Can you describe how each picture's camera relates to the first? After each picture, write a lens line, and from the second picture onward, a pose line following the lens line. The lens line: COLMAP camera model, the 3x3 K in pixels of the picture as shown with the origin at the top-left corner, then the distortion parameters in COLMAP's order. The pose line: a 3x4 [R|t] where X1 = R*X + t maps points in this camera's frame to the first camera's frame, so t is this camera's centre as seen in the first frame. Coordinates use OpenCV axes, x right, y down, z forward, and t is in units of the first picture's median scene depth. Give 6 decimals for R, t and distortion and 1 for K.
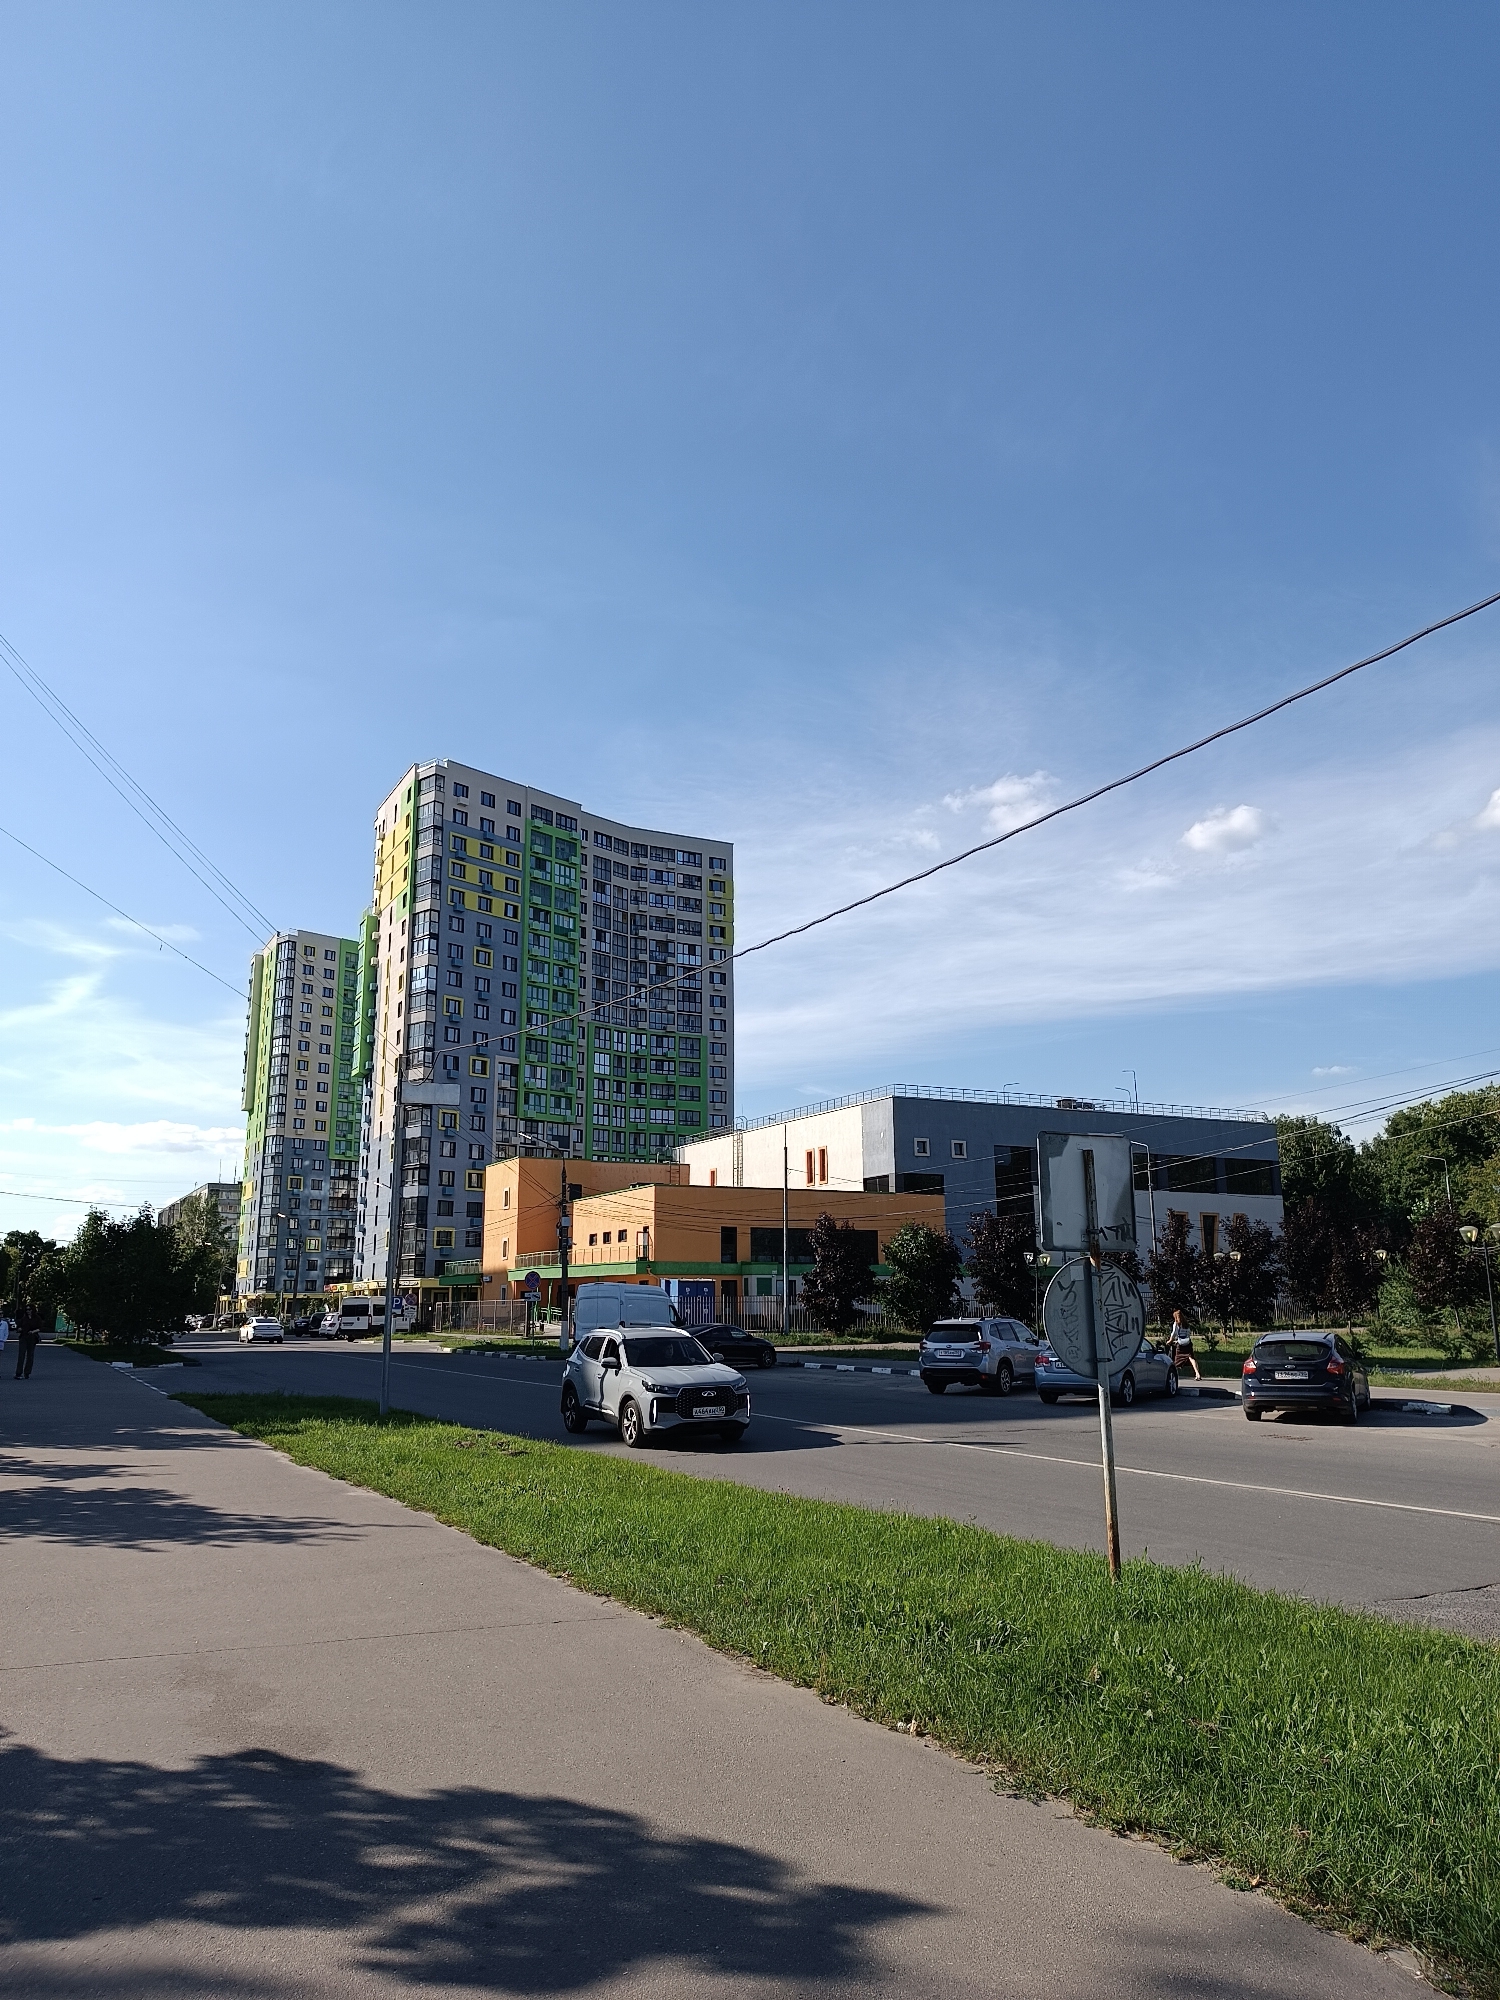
lens RADIAL K [[1380.2, 0, 783.9], [0, 1380.2, 992.7], [0, 0, 1]] dist [0.054454, -0.000639]
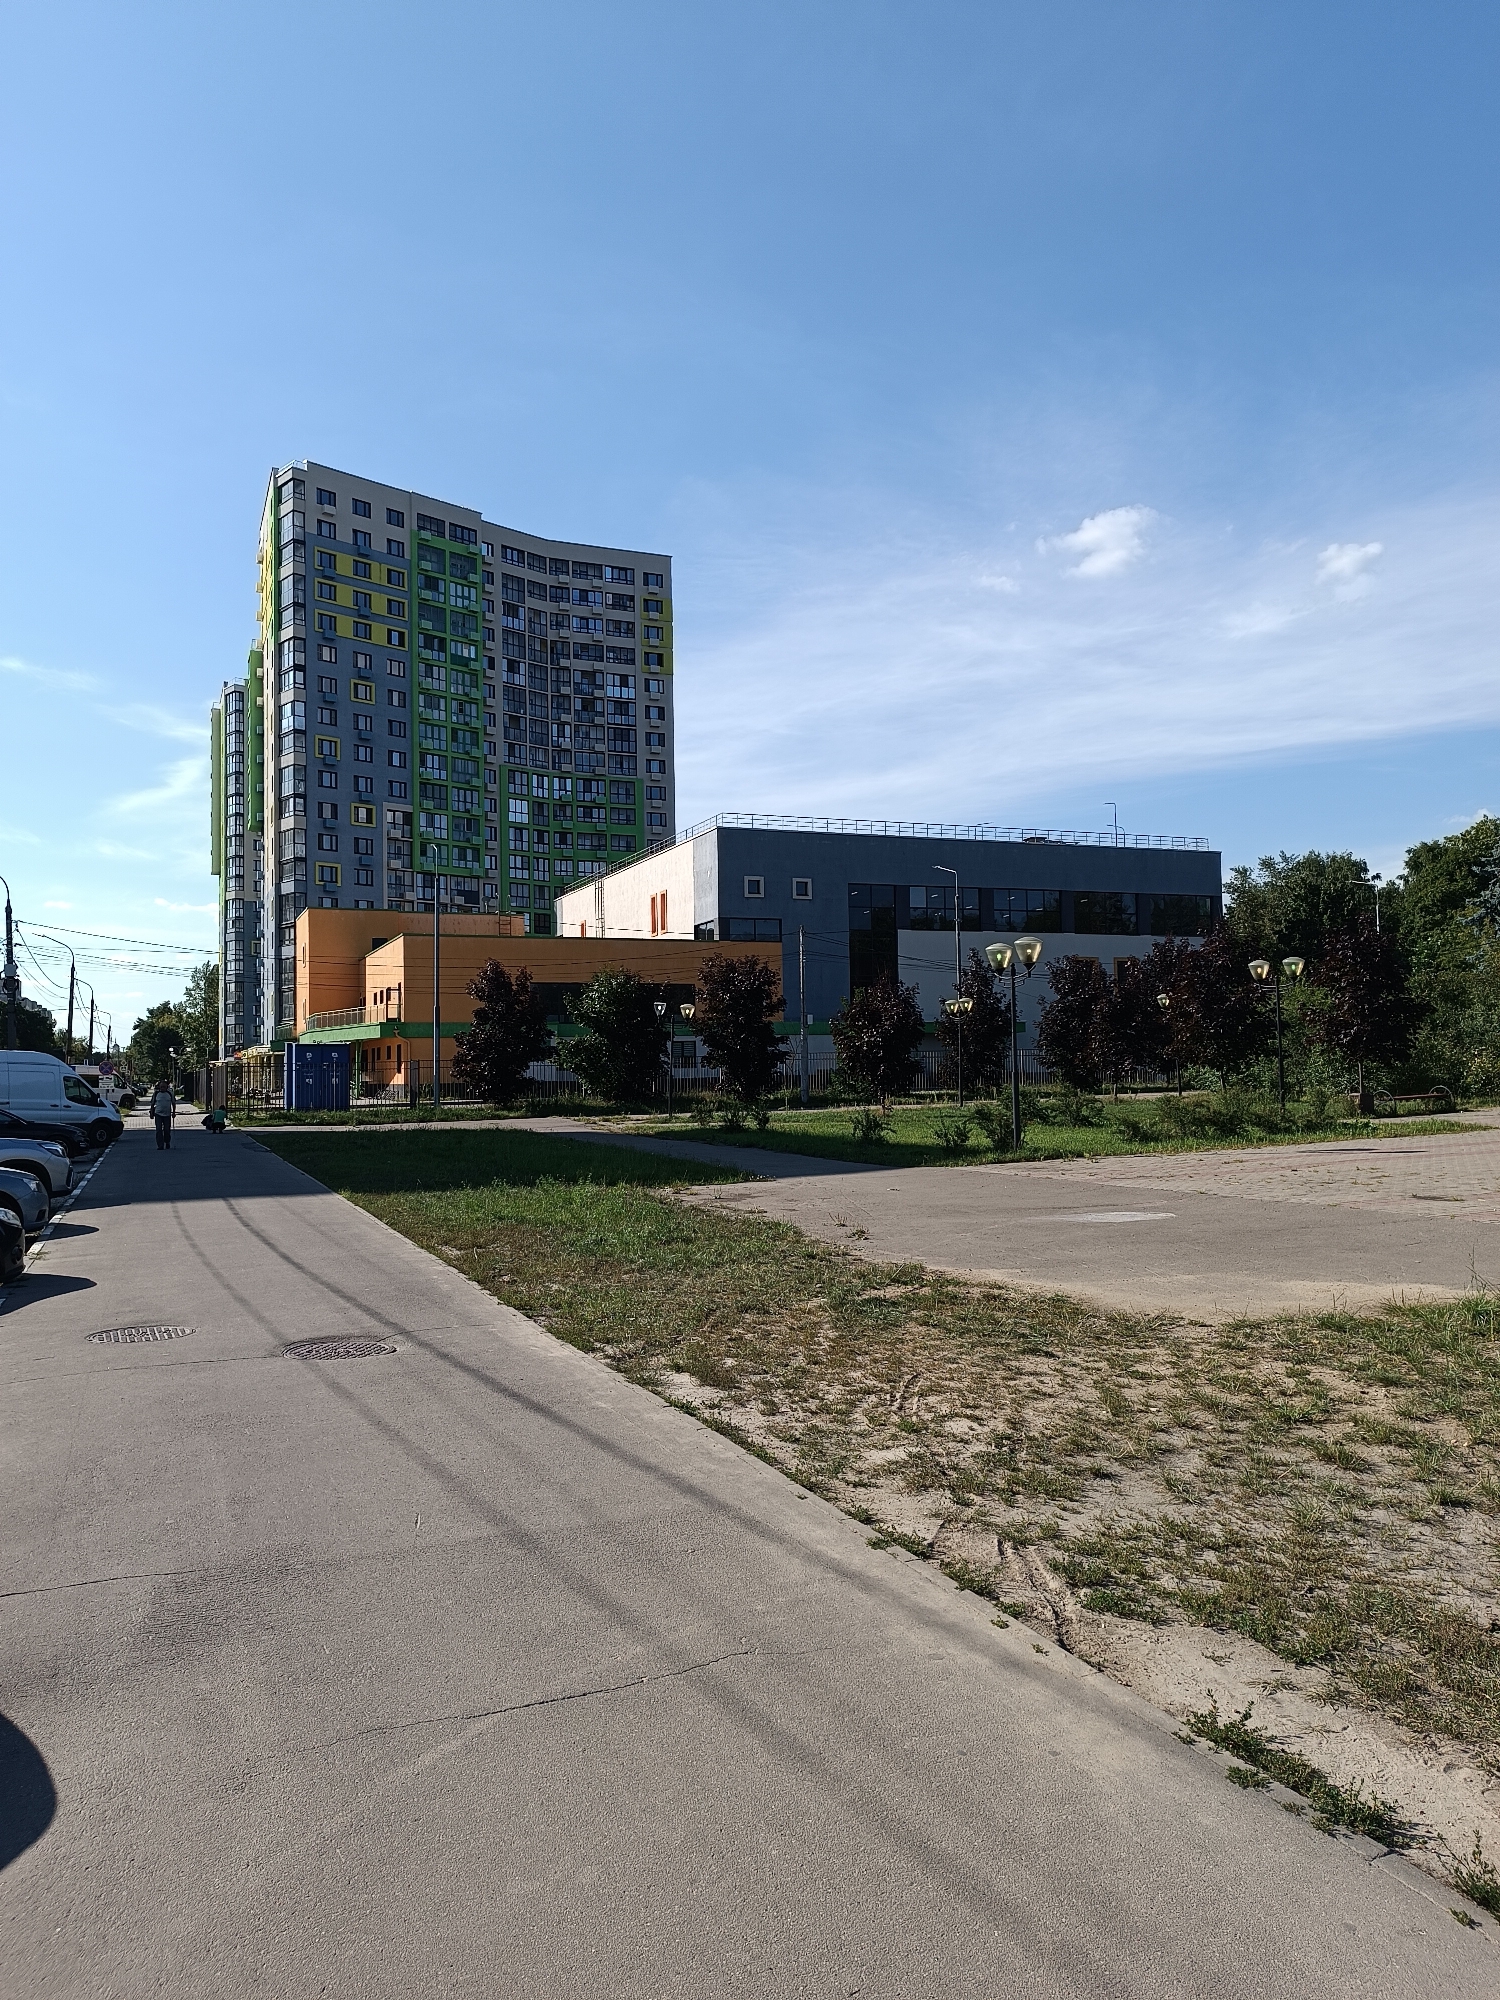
lens RADIAL K [[1396.6, 0, 750.0], [0, 1396.6, 1000.0], [0, 0, 1]] dist [0.018038, -0.003902]
pose [[0.994239, -0.009996, -0.106720, 0.118808], [0.028153, 0.985039, 0.170018, 0.022582], [0.103423, -0.172043, 0.979645, 0.102126]]
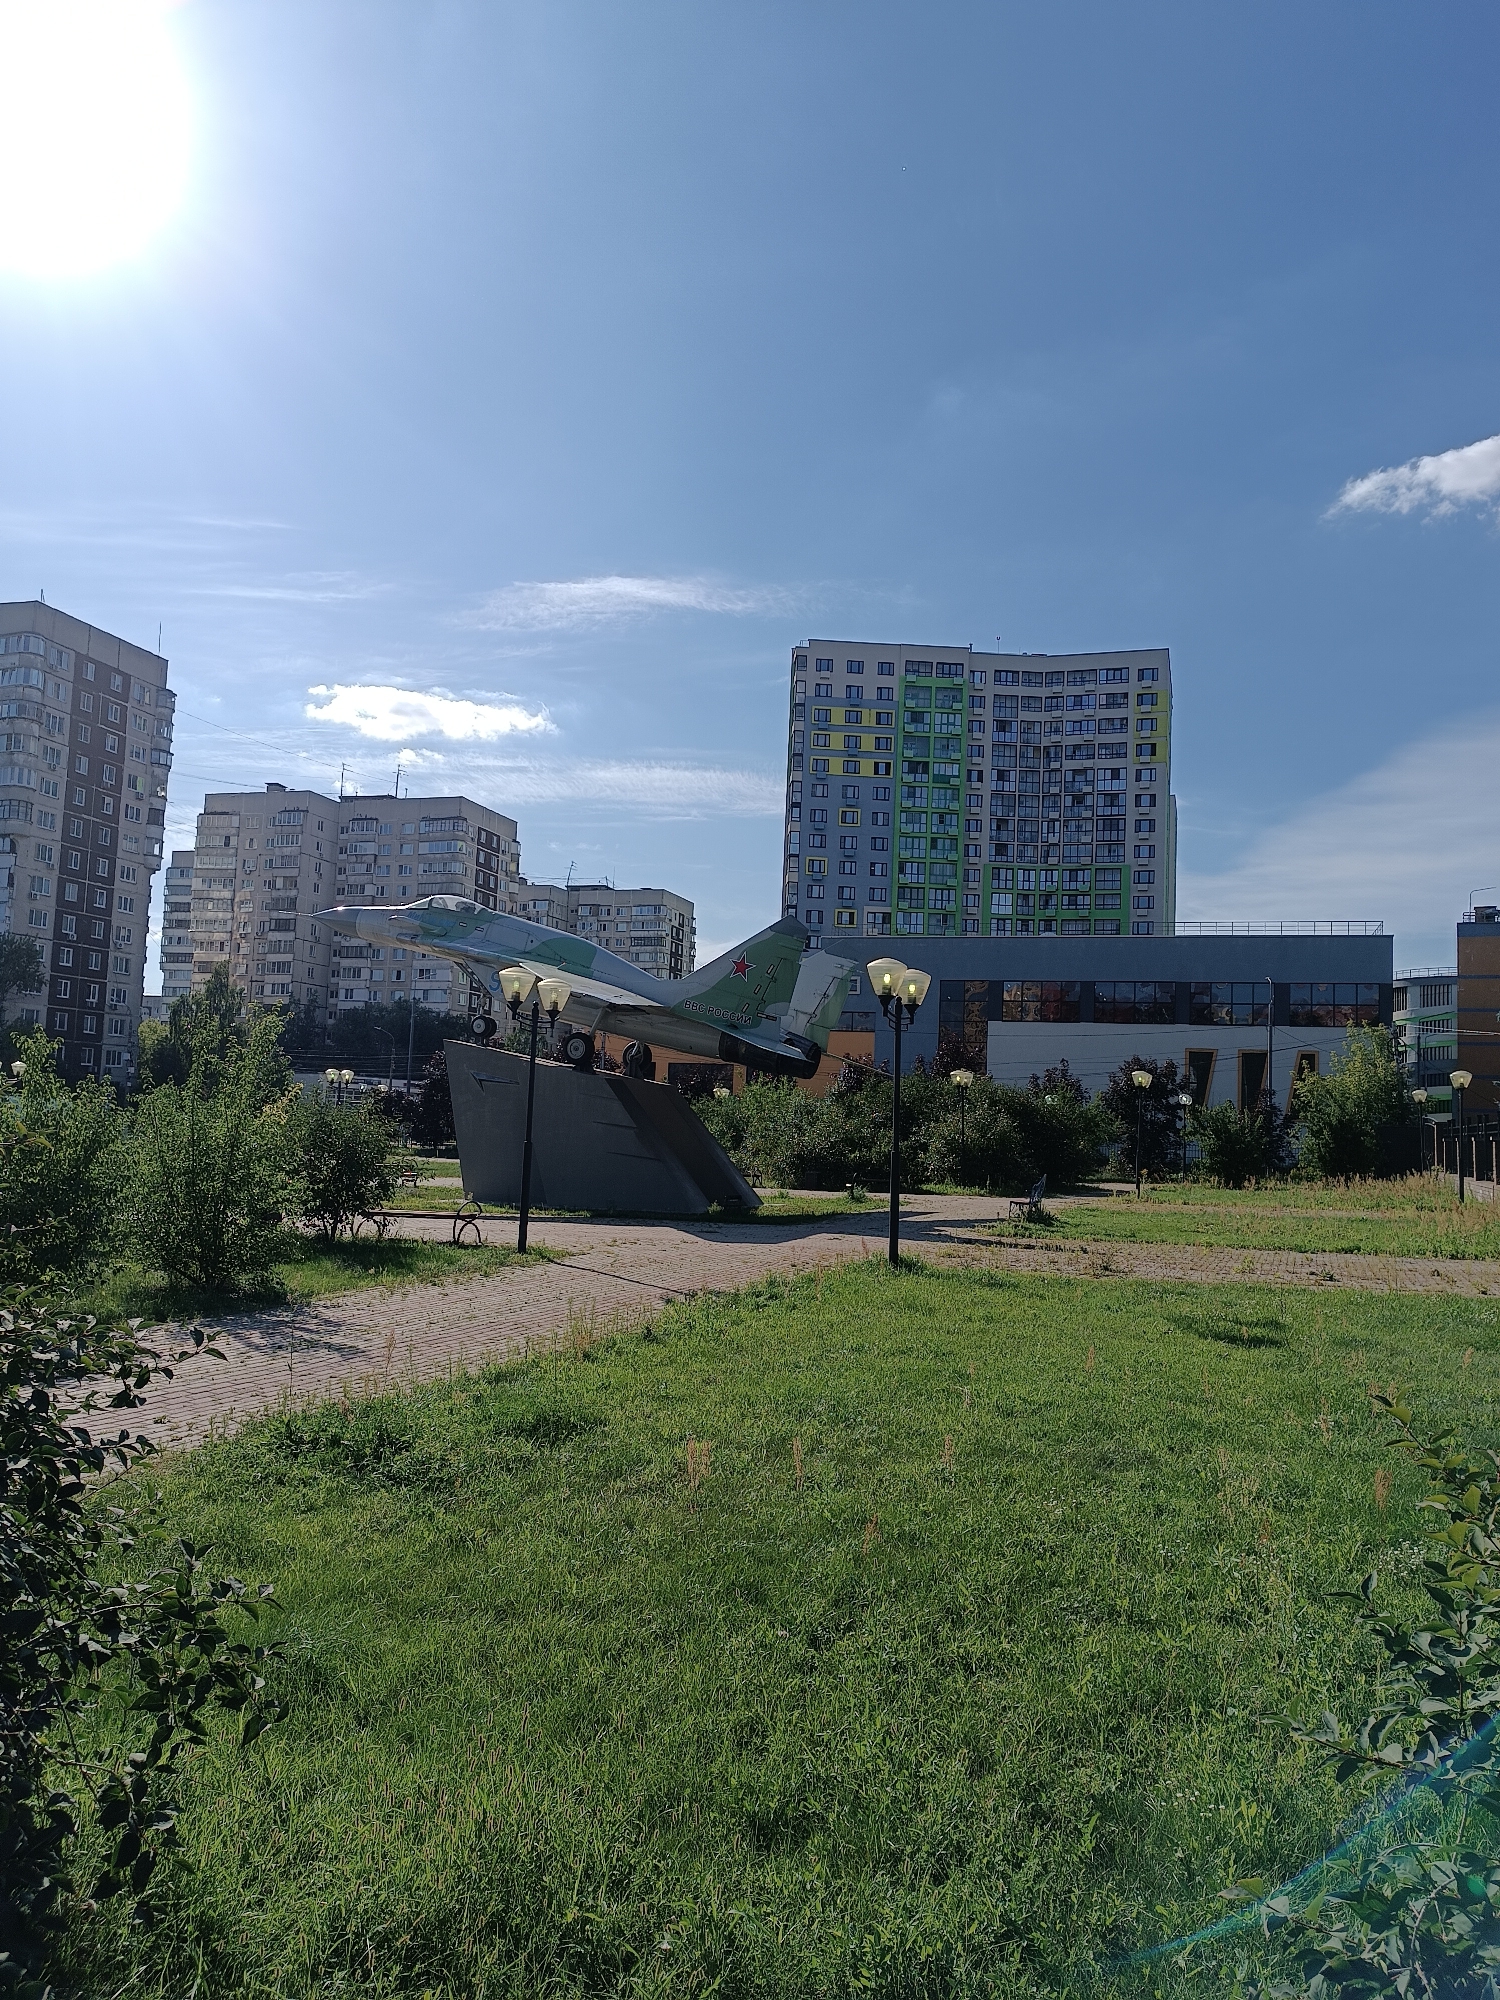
lens RADIAL K [[1418.9, 0, 750.0], [0, 1418.9, 1000.0], [0, 0, 1]] dist [0.022126, -0.000960]
pose [[0.694580, -0.022304, -0.719069, 0.500647], [0.111243, 0.990827, 0.076721, 0.021510], [0.710762, -0.133281, 0.690690, 0.146565]]
